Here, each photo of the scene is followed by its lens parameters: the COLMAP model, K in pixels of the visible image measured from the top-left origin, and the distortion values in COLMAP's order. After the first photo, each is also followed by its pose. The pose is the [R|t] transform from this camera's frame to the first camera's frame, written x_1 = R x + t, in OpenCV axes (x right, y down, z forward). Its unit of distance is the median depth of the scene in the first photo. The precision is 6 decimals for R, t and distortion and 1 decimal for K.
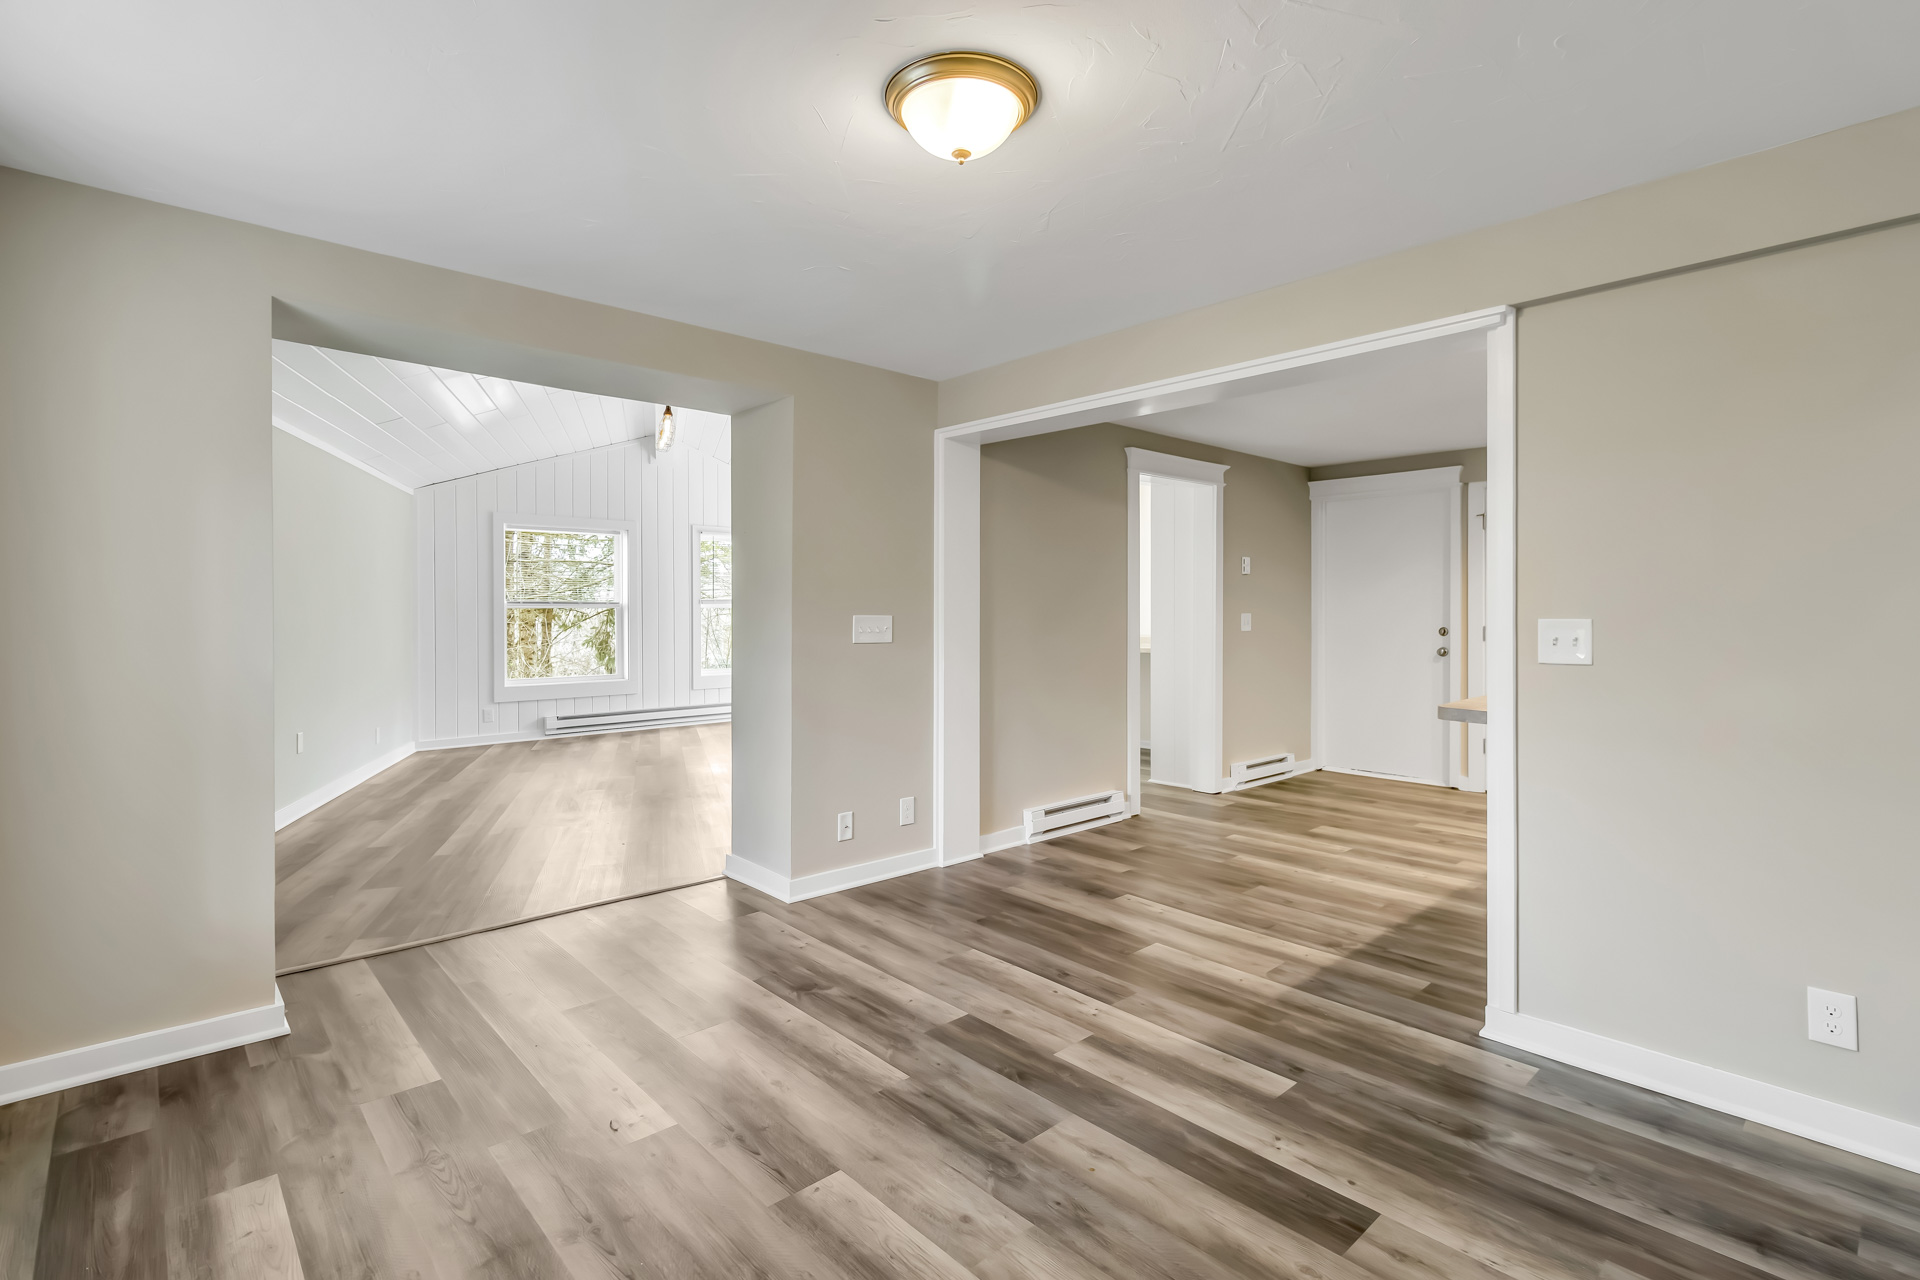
lens RADIAL K [[901.0, 0, 960.0], [0, 901.0, 640.0], [0, 0, 1]] dist [-0.001294, -0.000261]
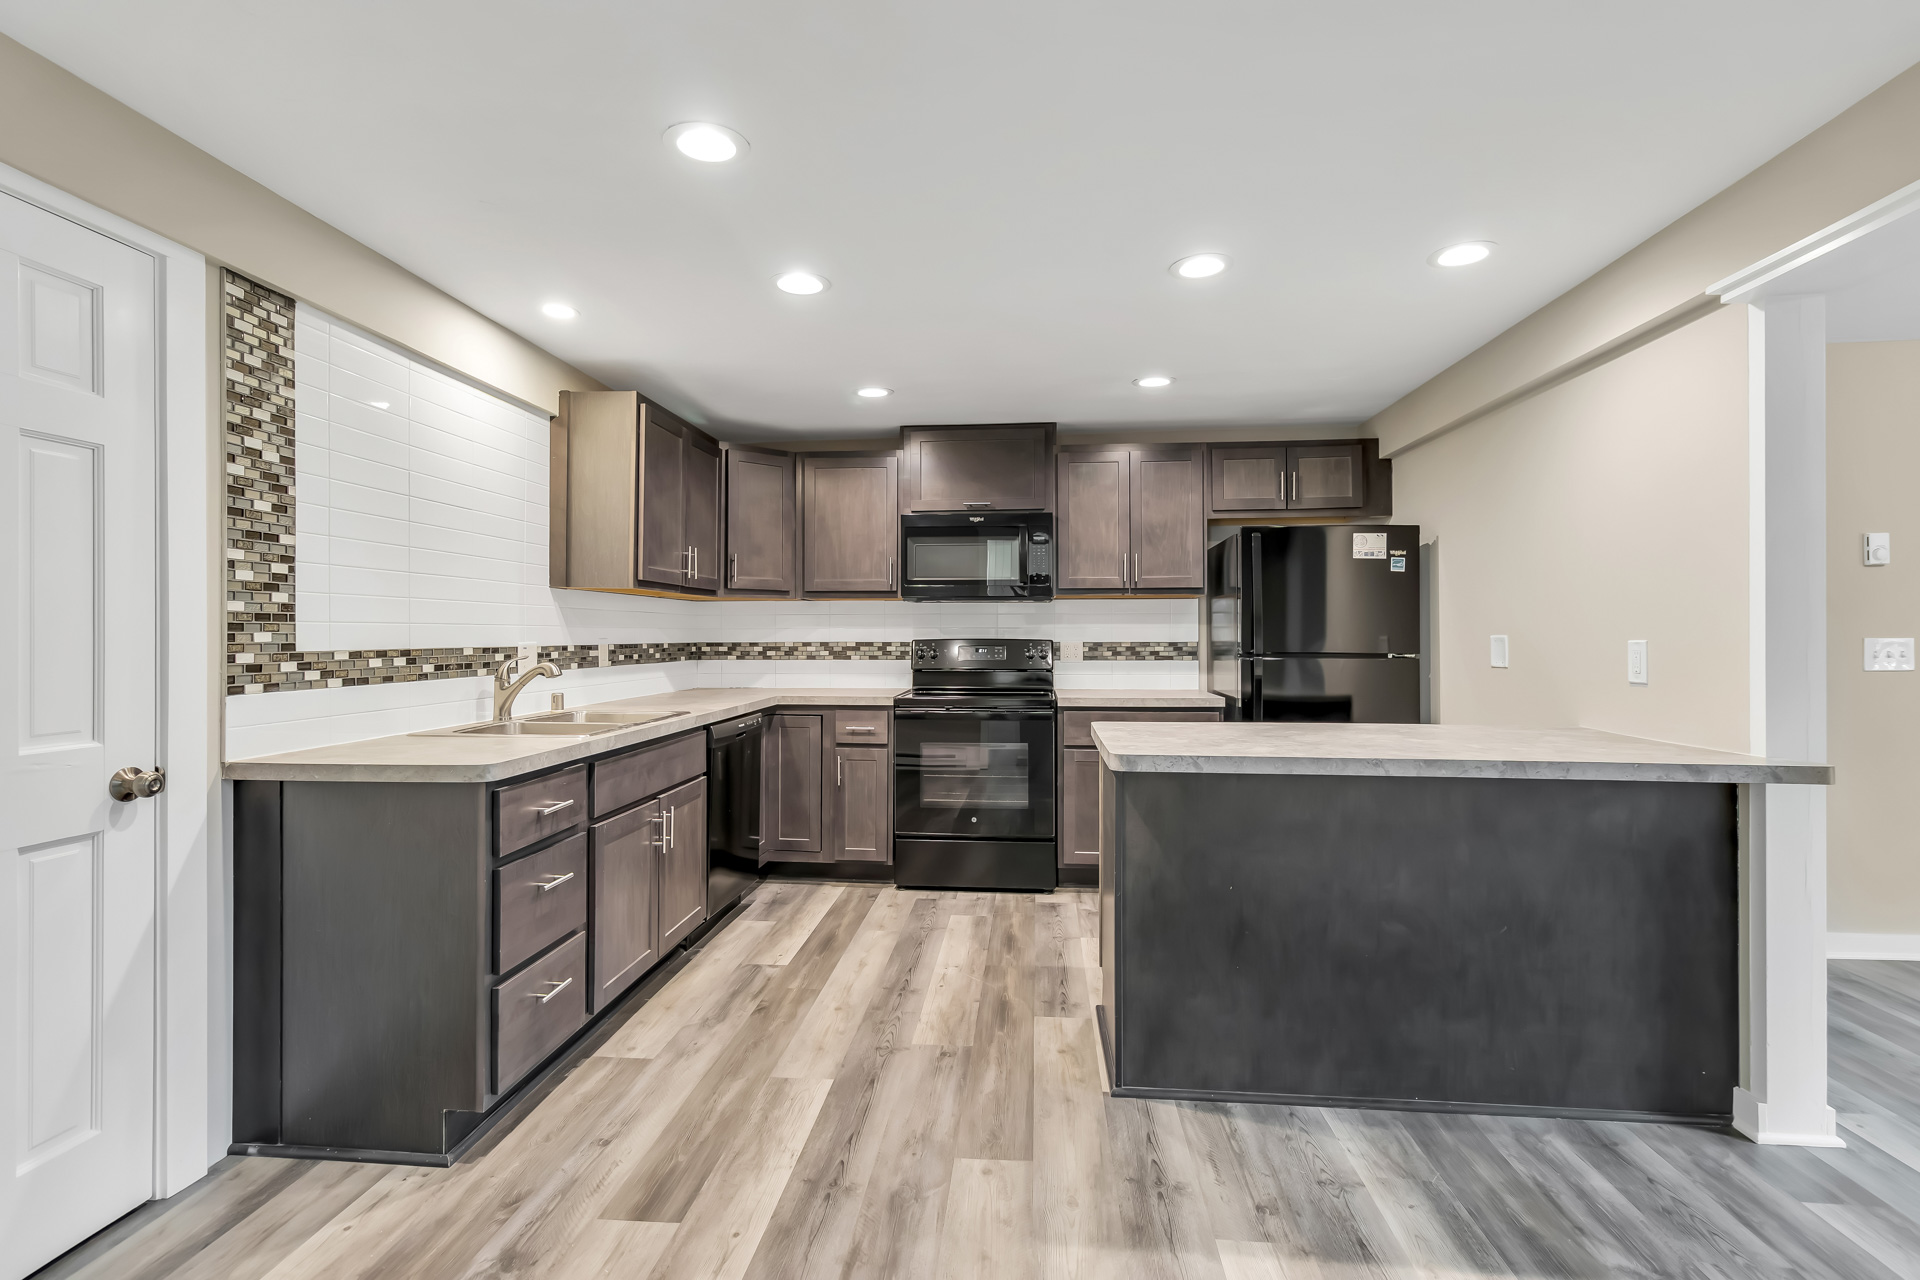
lens RADIAL K [[901.0, 0, 960.0], [0, 901.0, 640.0], [0, 0, 1]] dist [-0.001294, -0.000261]
pose [[-0.673772, -0.003007, 0.738933, 0.500638], [0.026410, 0.999255, 0.028148, -0.066875], [-0.738467, 0.038481, -0.673190, 2.060706]]
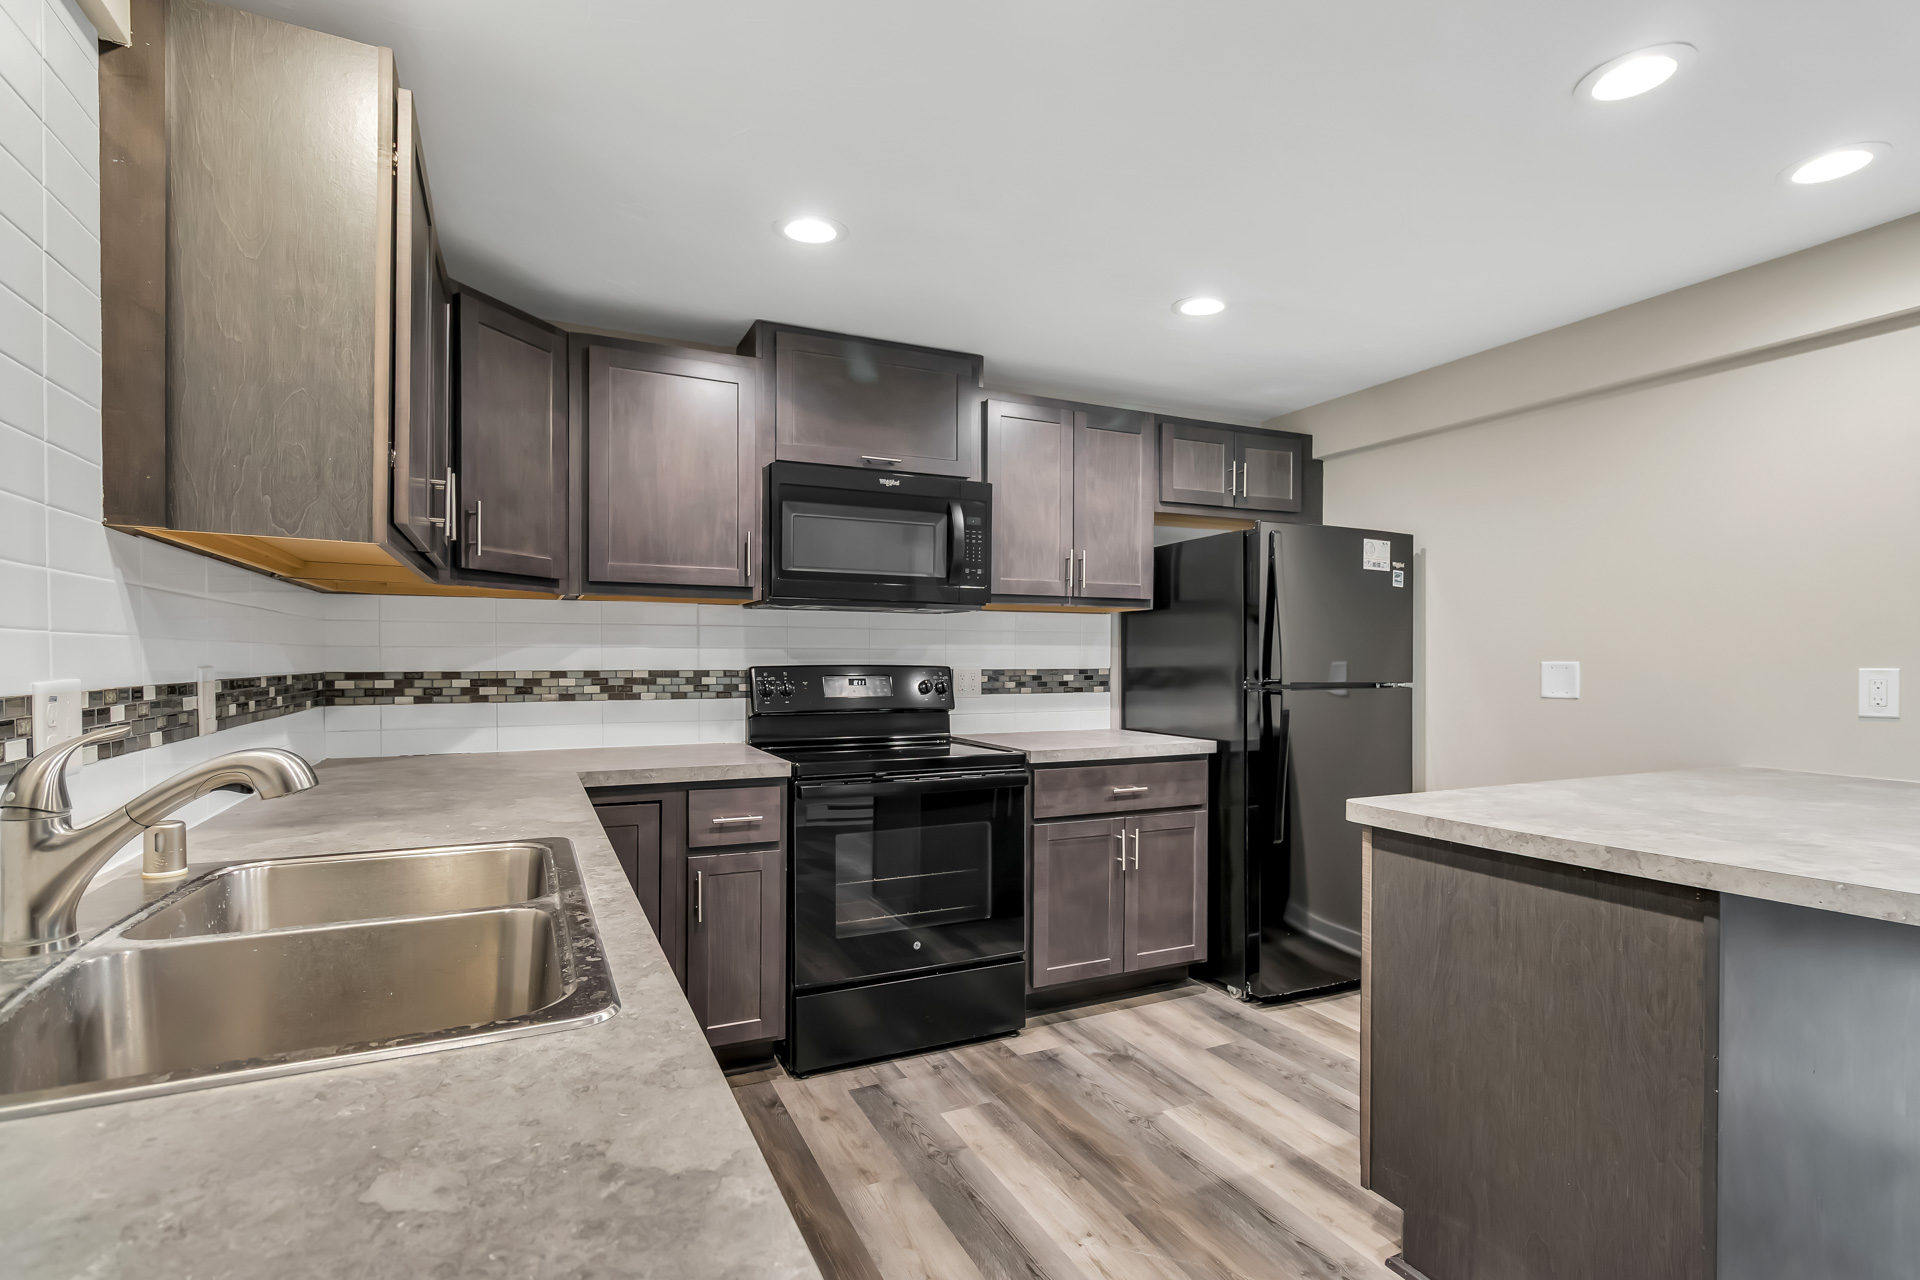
lens RADIAL K [[910.0, 0, 966.1], [0, 910.0, 679.5], [0, 0, 1]] dist [0.001253, 0.000242]
pose [[-0.955690, -0.008203, 0.294260, 1.297828], [0.008517, 0.998423, 0.055495, -0.064804], [-0.294251, 0.055542, -0.954113, 1.942881]]
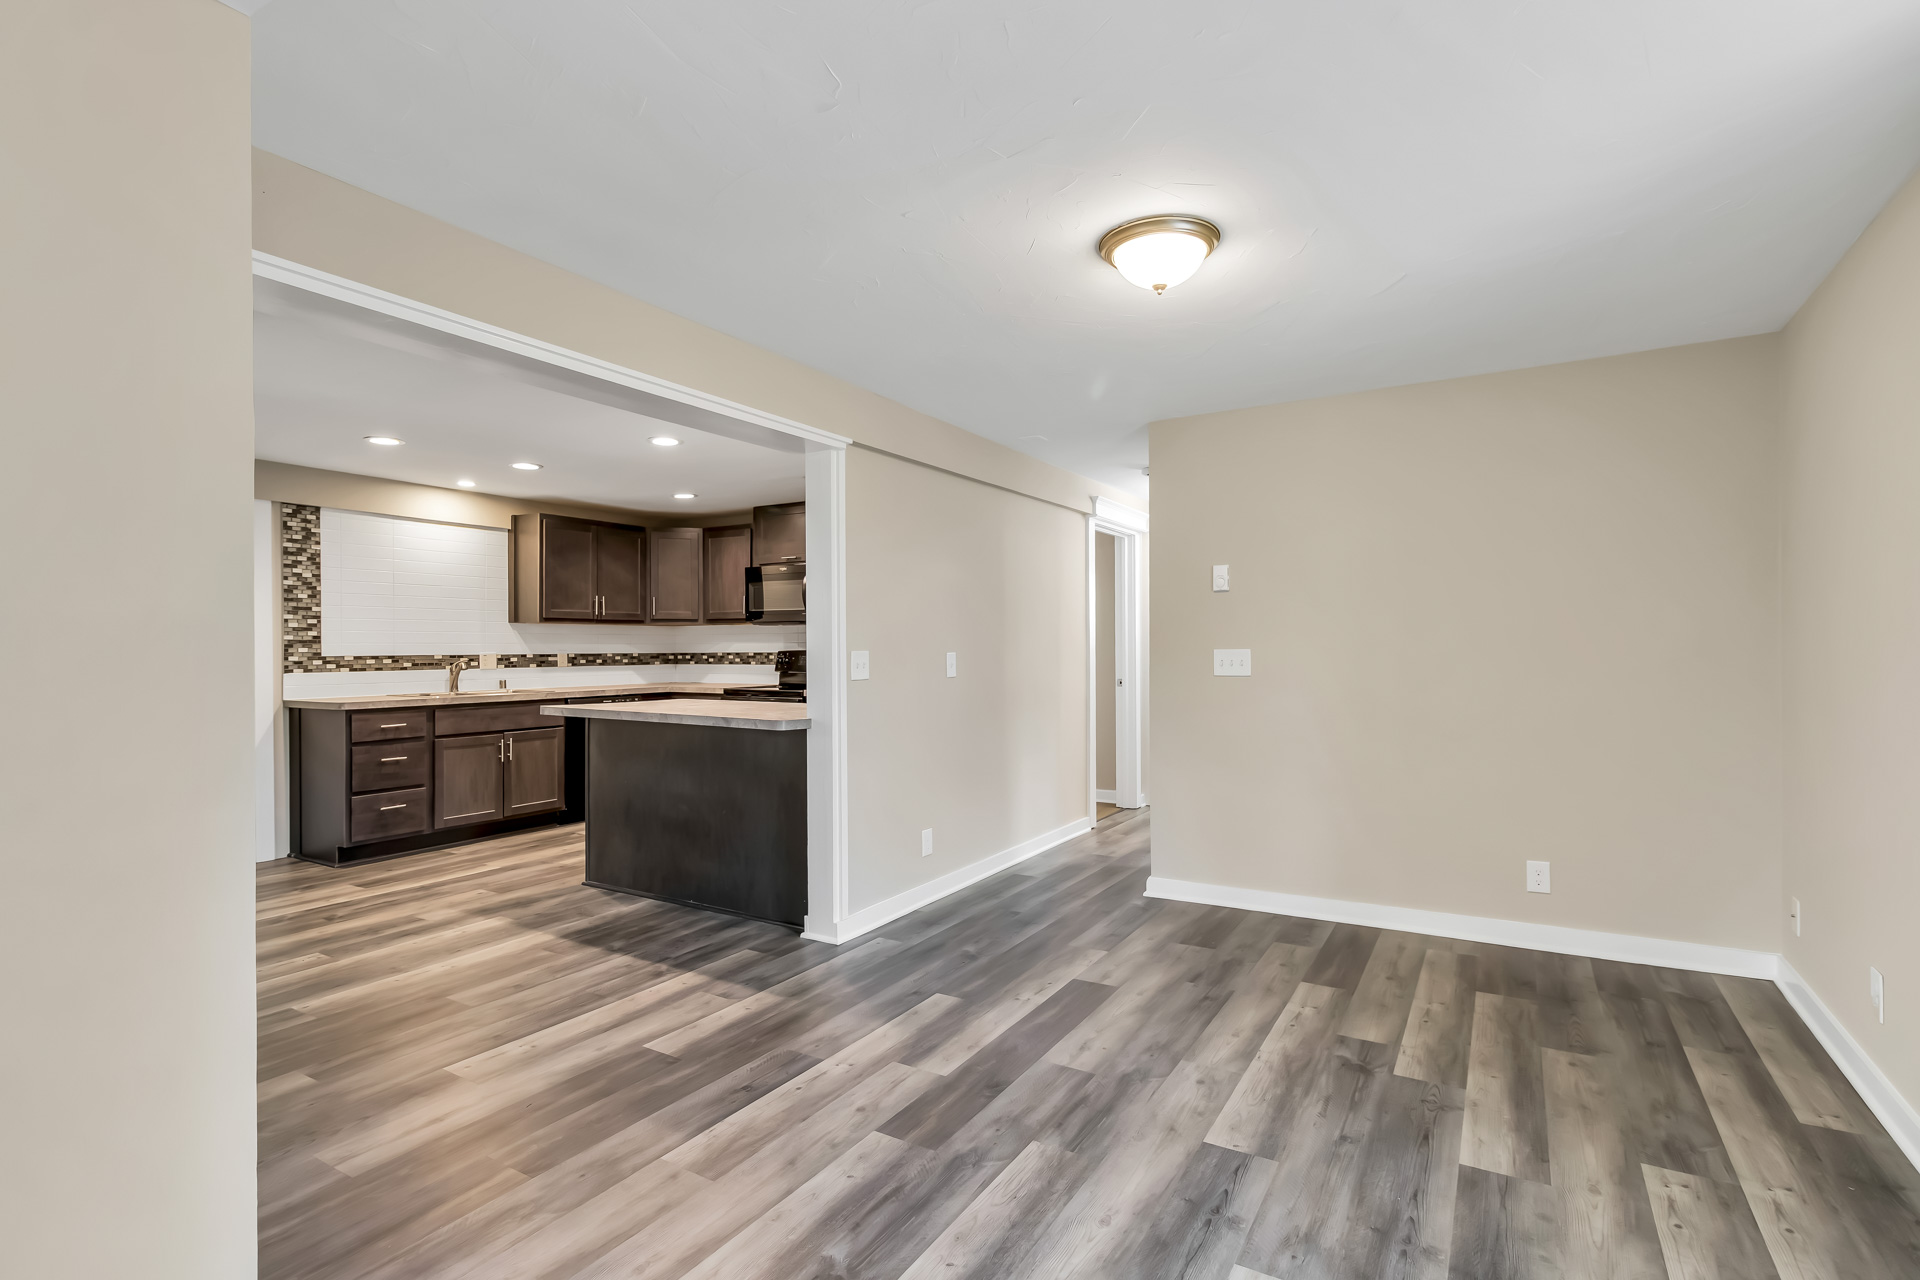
lens RADIAL K [[920.3, 0, 964.6], [0, 920.3, 656.7], [0, 0, 1]] dist [-0.000025, 0.000108]
pose [[-0.290915, -0.008361, 0.956712, -0.837154], [0.036076, 0.999155, 0.019702, -0.035651], [-0.956068, 0.040246, -0.290368, 1.171248]]
